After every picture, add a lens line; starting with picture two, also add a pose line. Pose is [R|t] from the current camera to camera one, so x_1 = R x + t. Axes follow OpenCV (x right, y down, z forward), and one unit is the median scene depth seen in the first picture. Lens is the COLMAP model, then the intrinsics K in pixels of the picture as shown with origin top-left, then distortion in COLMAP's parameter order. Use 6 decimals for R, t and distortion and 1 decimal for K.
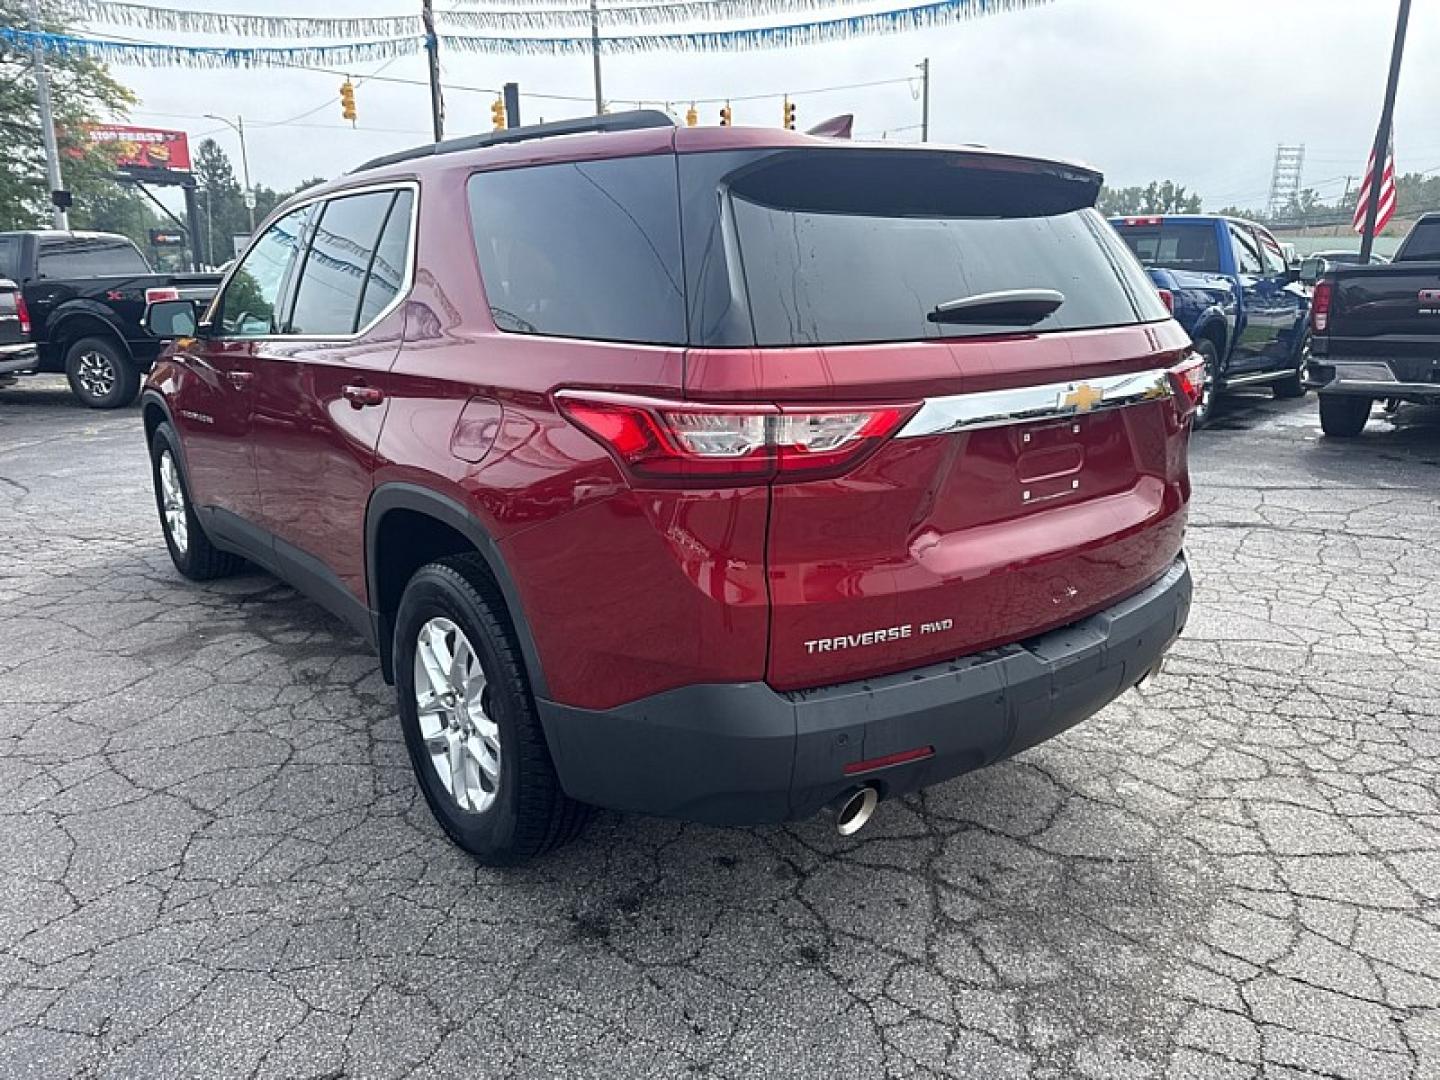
lens RADIAL K [[1015.8, 0, 726.8], [0, 1015.8, 542.9], [0, 0, 1]] dist [0.011242, -0.021574]
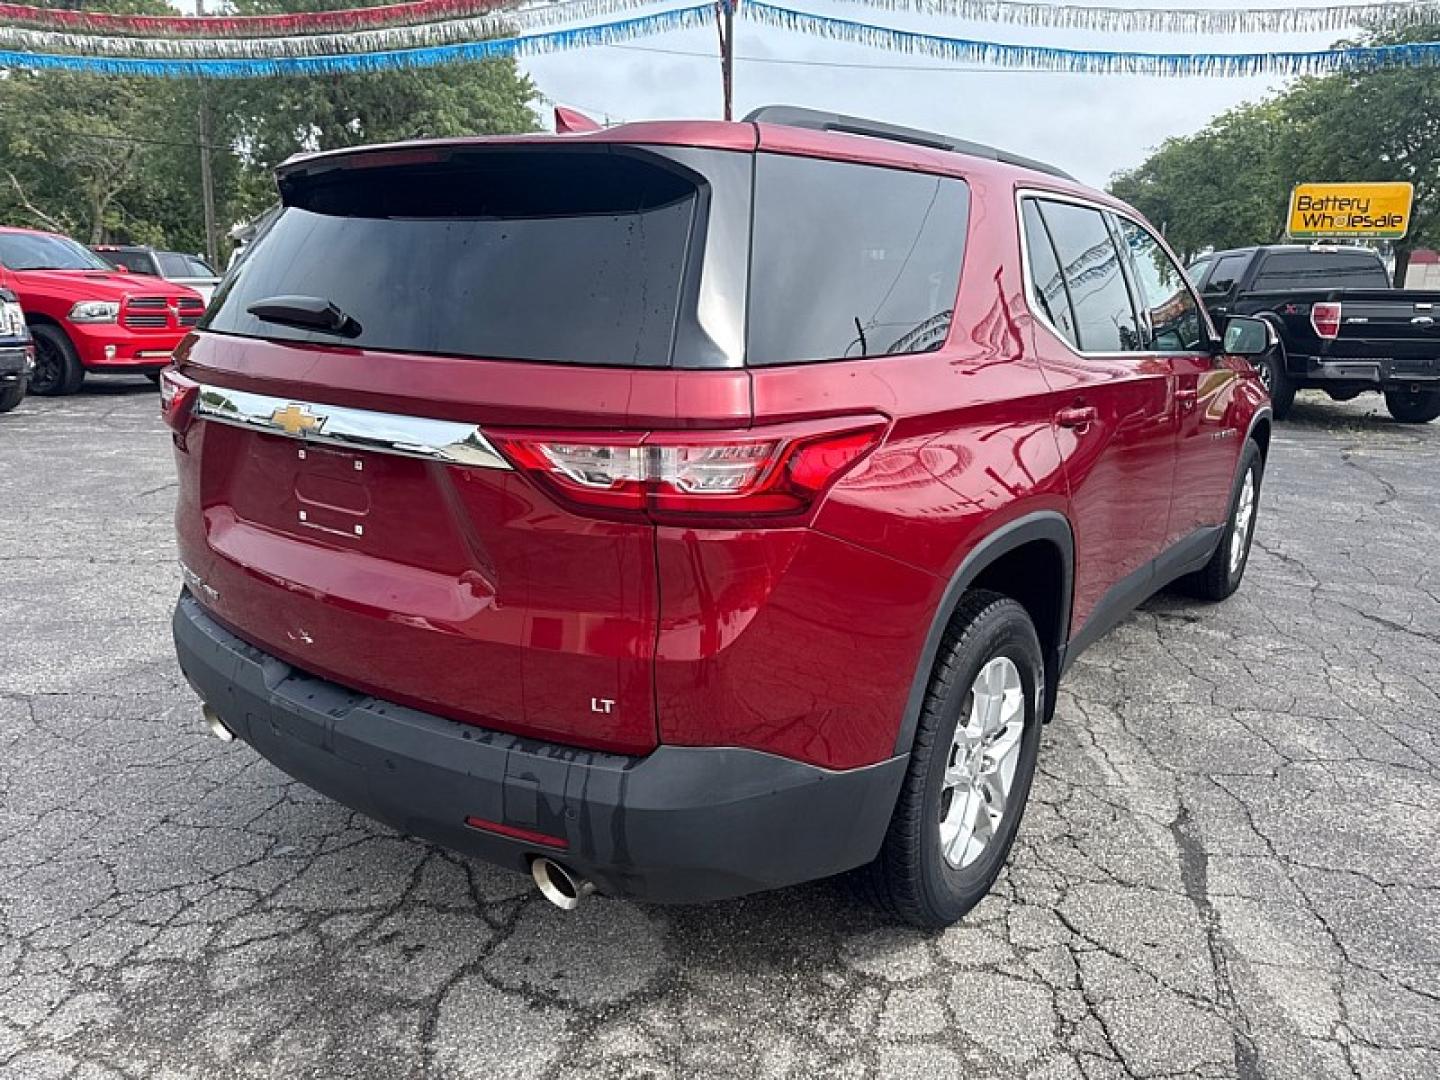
lens RADIAL K [[1015.8, 0, 721.4], [0, 1015.8, 548.3], [0, 0, 1]] dist [0.011242, -0.021574]
pose [[0.255549, 0.255732, -0.932360, 0.952915], [-0.264777, 0.946023, 0.186907, -0.220795], [0.929832, 0.199103, 0.309467, 0.804780]]
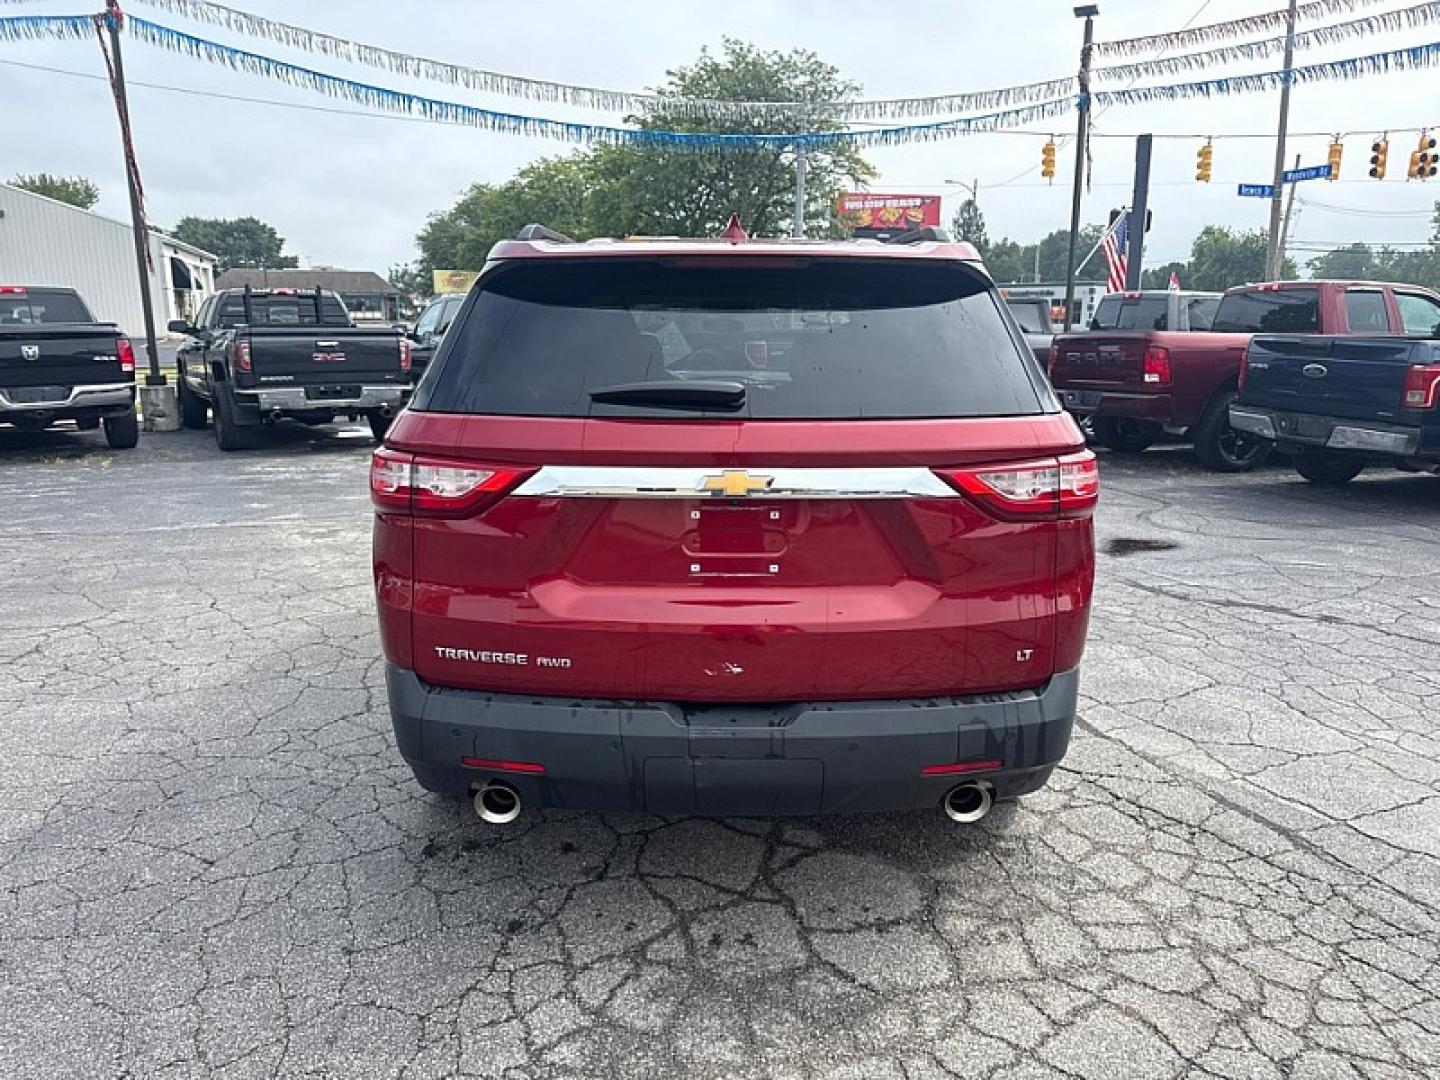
lens RADIAL K [[1015.8, 0, 719.6], [0, 1015.8, 542.4], [0, 0, 1]] dist [0.011242, -0.021574]
pose [[0.776435, 0.141272, -0.614159, 0.718628], [-0.168733, 0.985571, 0.013389, -0.068502], [0.607188, 0.093233, 0.789069, 0.135387]]
